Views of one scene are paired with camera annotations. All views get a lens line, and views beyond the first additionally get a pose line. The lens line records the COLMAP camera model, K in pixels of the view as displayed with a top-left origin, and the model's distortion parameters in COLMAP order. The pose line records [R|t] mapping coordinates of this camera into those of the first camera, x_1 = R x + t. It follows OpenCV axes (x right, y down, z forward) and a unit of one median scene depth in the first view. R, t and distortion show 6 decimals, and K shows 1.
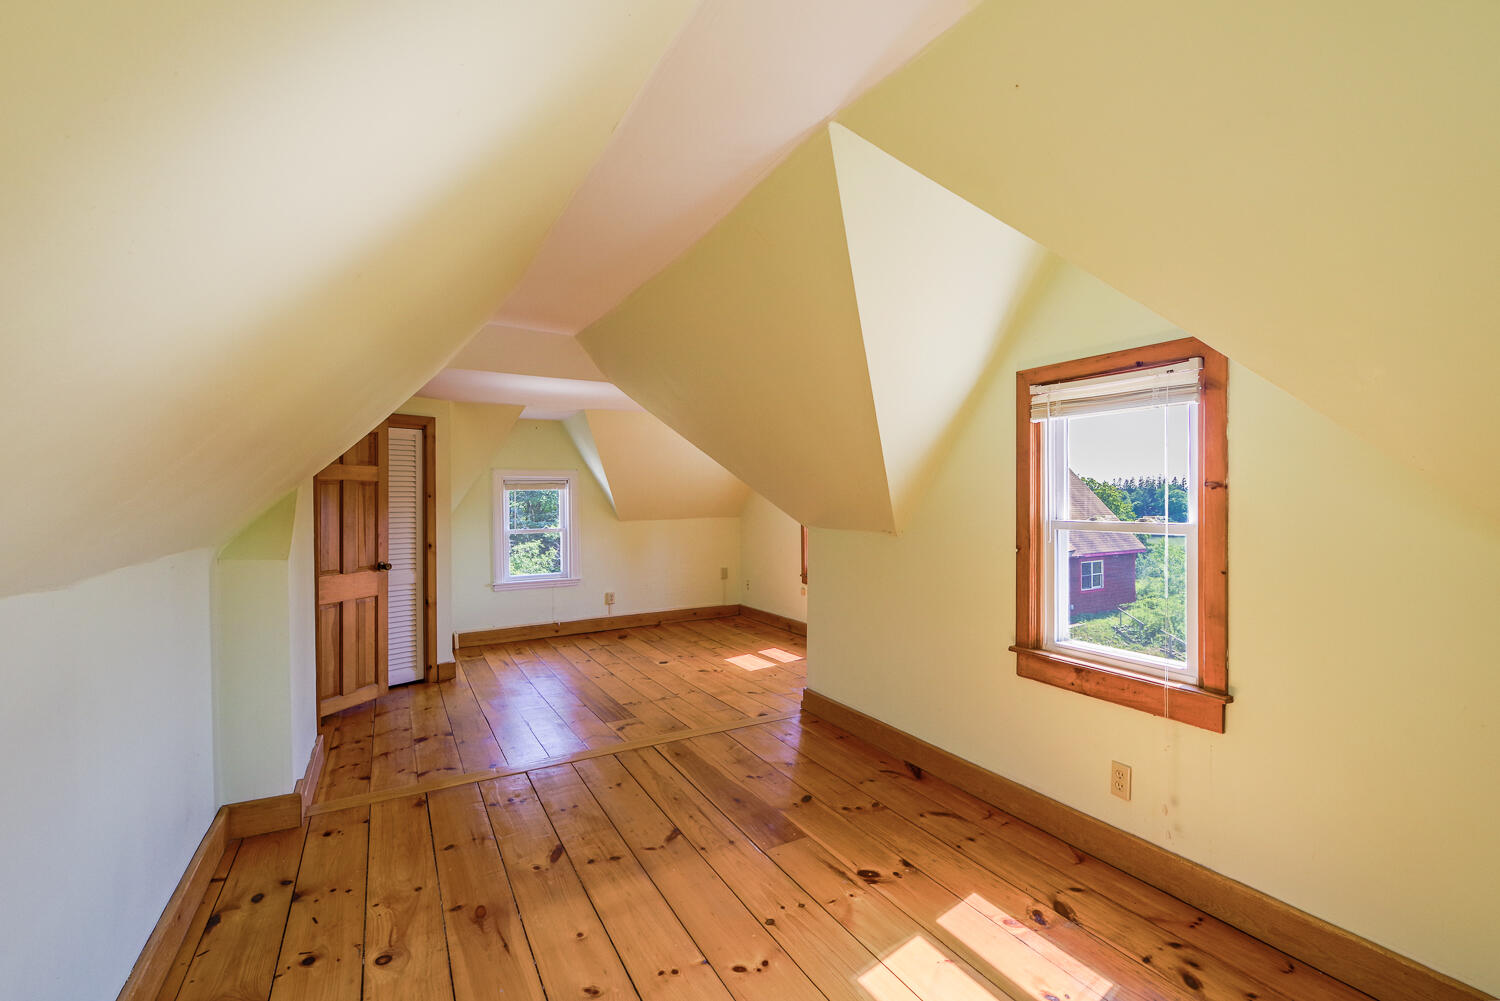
lens RADIAL K [[660.9, 0, 748.2], [0, 660.9, 504.4], [0, 0, 1]] dist [-0.018799, -0.000014]
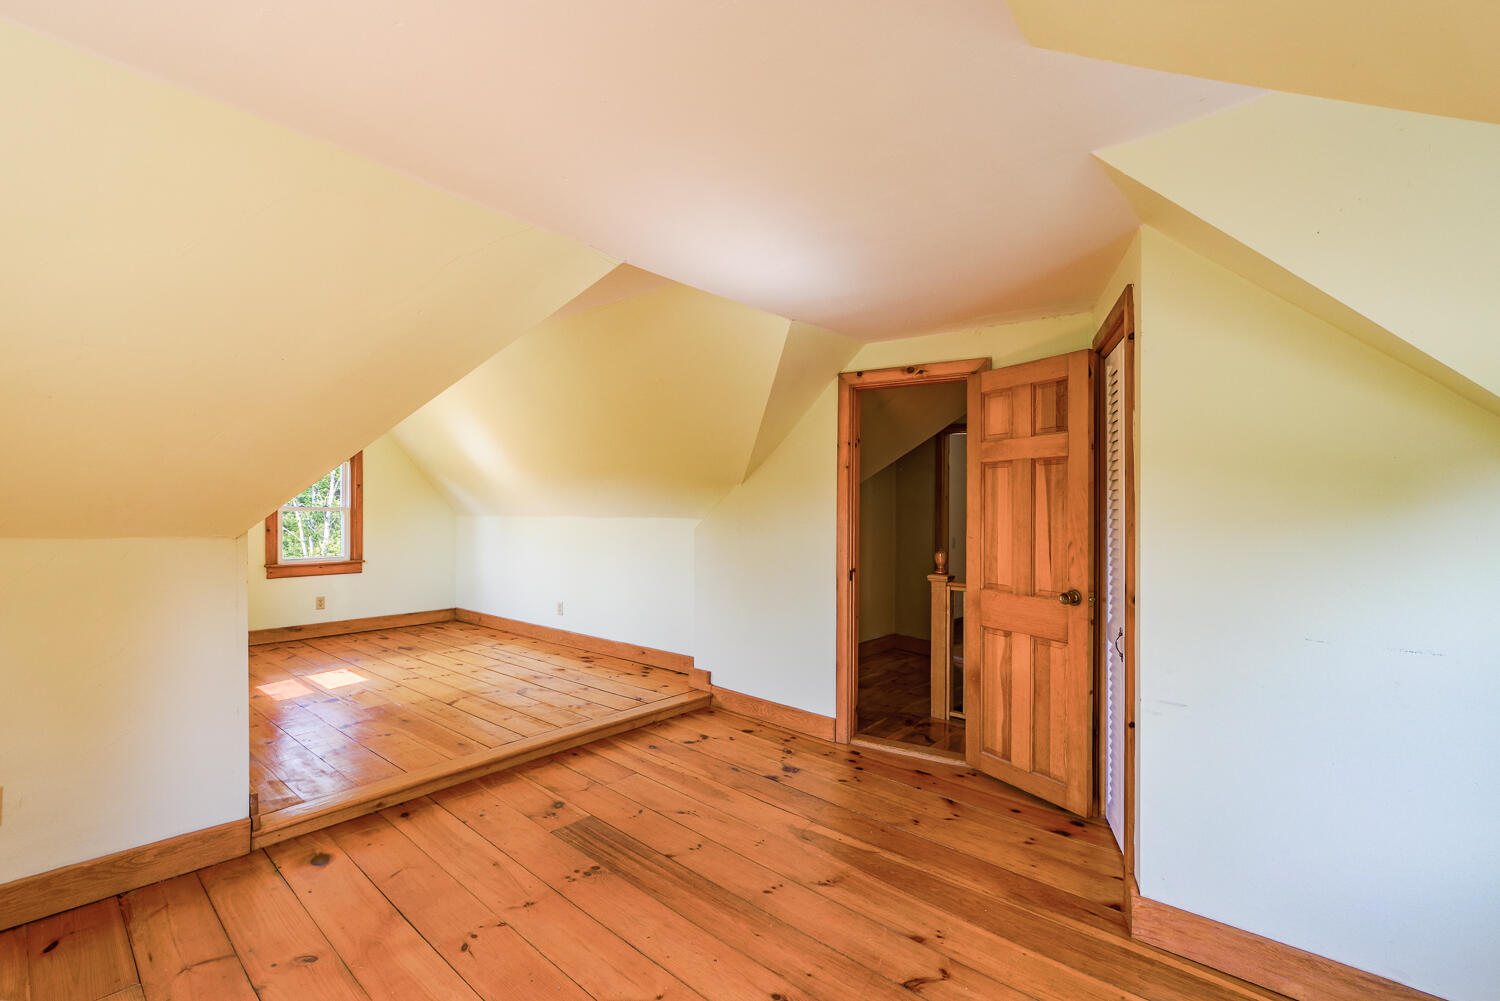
lens RADIAL K [[660.9, 0, 747.9], [0, 660.9, 507.8], [0, 0, 1]] dist [-0.018799, -0.000014]
pose [[-0.927600, -0.008736, -0.373473, -0.129774], [-0.004310, 0.999910, -0.012684, 0.024878], [0.373551, -0.010156, -0.927554, 2.008096]]
